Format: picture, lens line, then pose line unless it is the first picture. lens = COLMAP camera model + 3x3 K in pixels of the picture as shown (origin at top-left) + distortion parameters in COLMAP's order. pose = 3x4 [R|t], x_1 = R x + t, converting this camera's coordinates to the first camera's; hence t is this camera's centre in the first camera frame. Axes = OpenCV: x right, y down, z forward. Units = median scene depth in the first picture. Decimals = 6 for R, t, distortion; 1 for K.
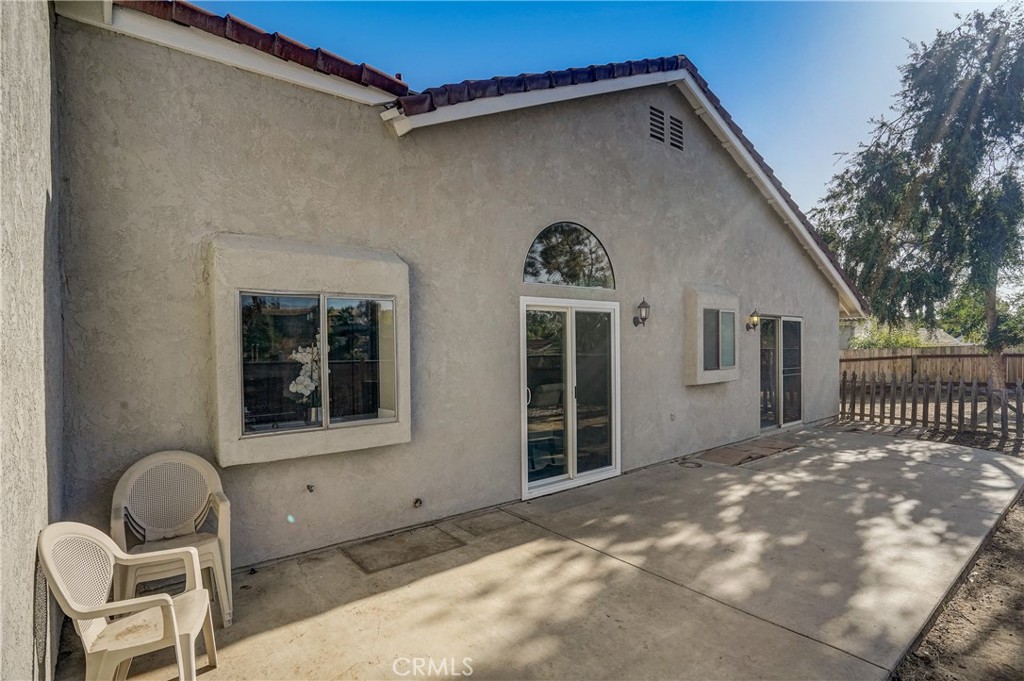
lens RADIAL K [[538.8, 0, 518.4], [0, 538.8, 347.1], [0, 0, 1]] dist [-0.014548, -0.000953]
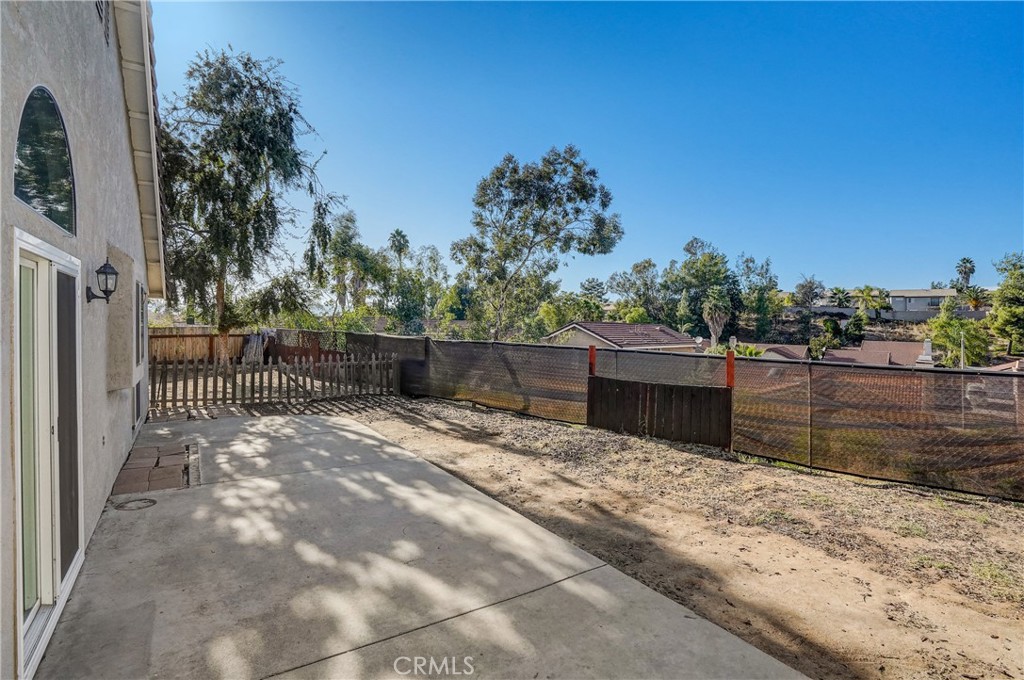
lens RADIAL K [[469.0, 0, 511.7], [0, 469.0, 340.7], [0, 0, 1]] dist [-0.005577, 0.000017]
pose [[0.134734, -0.016230, 0.990749, -0.196365], [-0.020553, 0.999605, 0.019170, -0.019499], [-0.990669, -0.022946, 0.134347, 0.495216]]
